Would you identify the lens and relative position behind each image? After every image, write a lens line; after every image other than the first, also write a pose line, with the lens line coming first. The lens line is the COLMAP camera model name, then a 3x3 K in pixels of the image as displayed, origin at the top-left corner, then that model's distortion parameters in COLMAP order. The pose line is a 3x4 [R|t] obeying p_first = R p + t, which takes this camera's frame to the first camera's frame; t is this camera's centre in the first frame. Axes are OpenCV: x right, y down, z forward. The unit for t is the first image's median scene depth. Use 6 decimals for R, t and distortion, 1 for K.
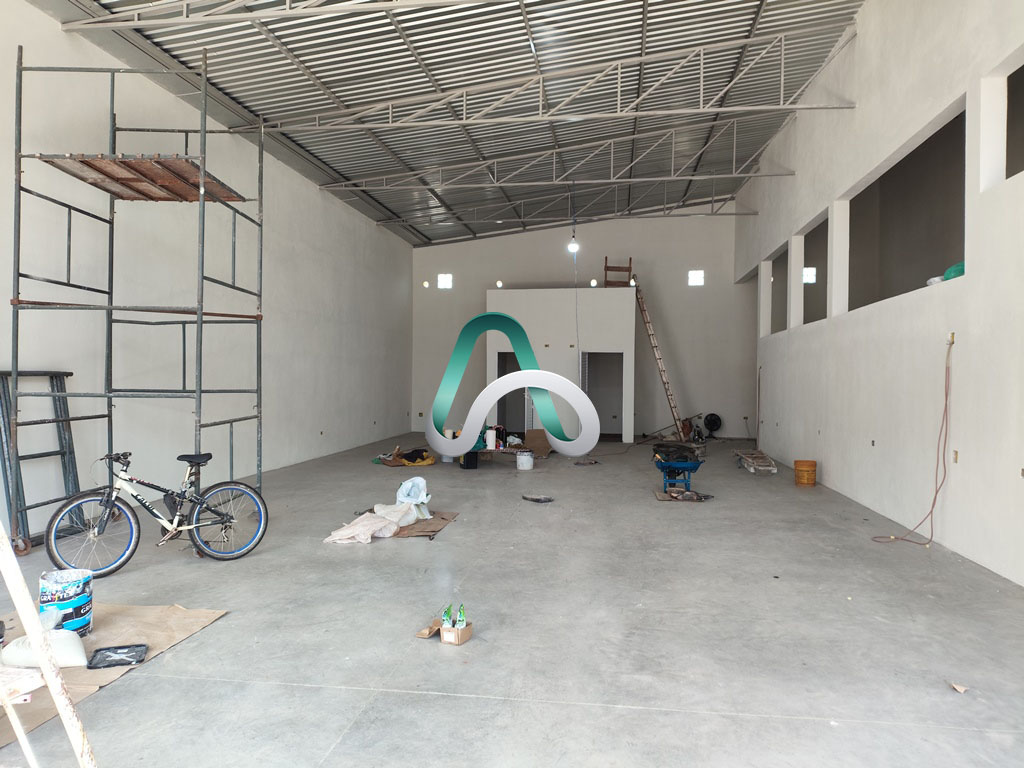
lens RADIAL K [[751.9, 0, 514.5], [0, 751.9, 390.9], [0, 0, 1]] dist [0.101429, -0.131631]
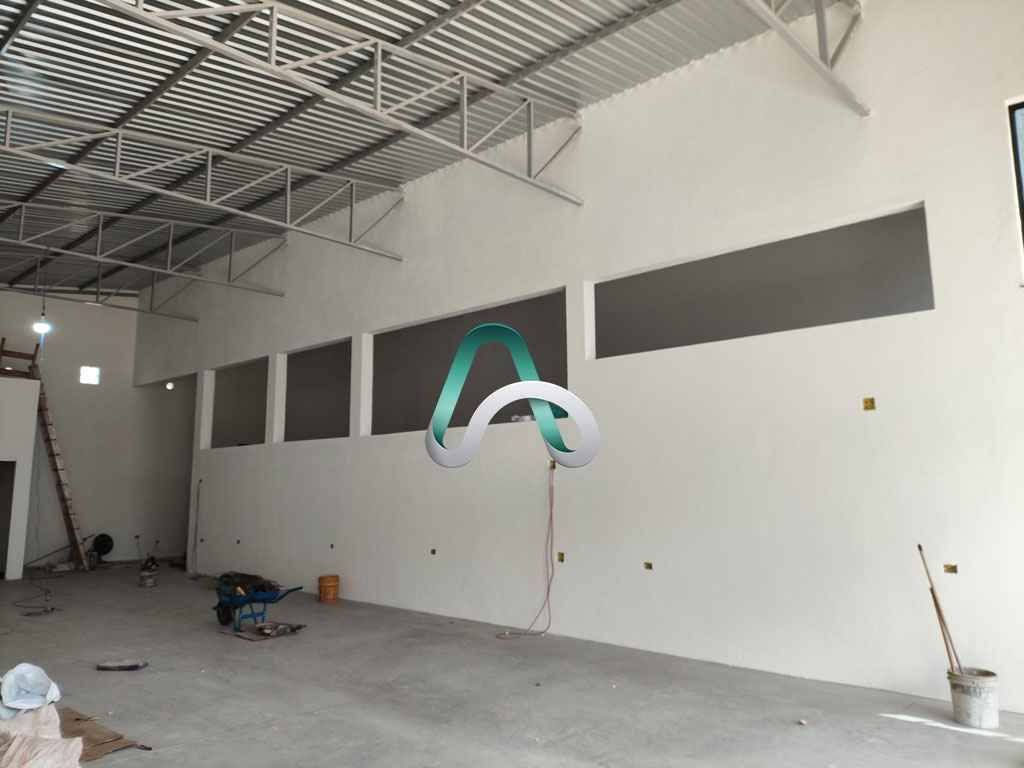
lens RADIAL K [[761.2, 0, 511.6], [0, 761.2, 366.0], [0, 0, 1]] dist [-0.004206, -0.002562]
pose [[0.575232, 0.118541, 0.809356, -0.515895], [0.021096, 0.986965, -0.159548, -0.028553], [-0.817718, 0.108852, 0.565233, 0.305380]]
